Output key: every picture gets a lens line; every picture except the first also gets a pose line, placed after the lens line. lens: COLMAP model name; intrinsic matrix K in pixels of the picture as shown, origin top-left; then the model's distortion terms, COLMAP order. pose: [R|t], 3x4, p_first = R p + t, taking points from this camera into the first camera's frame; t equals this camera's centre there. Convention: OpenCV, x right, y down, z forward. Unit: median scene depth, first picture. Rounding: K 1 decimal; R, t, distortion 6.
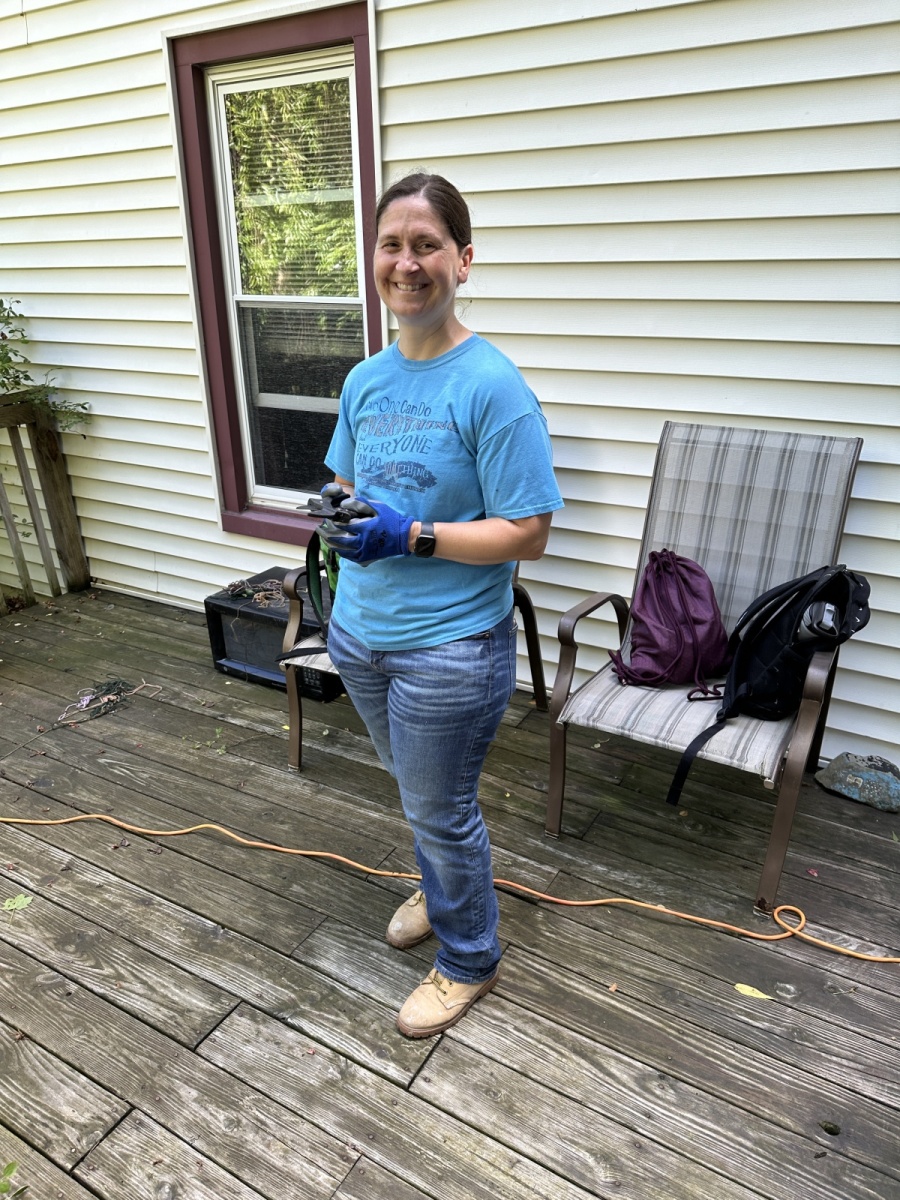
lens RADIAL K [[850.4, 0, 450.0], [0, 850.4, 600.0], [0, 0, 1]] dist [-0.008020, 0.000001]
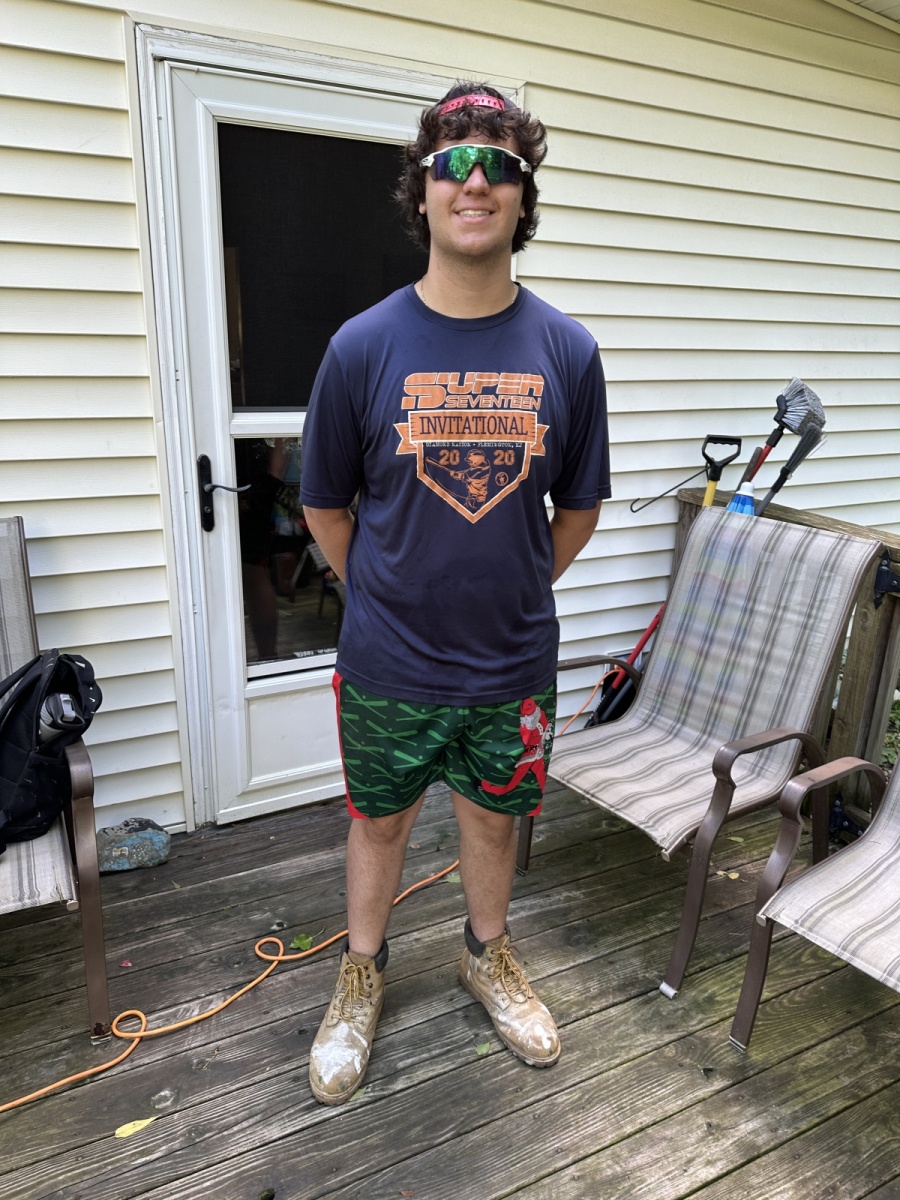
lens RADIAL K [[850.4, 0, 450.0], [0, 850.4, 600.0], [0, 0, 1]] dist [-0.008020, 0.000001]
pose [[0.538217, -0.232529, 0.810094, -0.059833], [0.285097, 0.954755, 0.084638, -0.052126], [-0.793122, 0.185402, 0.580159, 0.095683]]
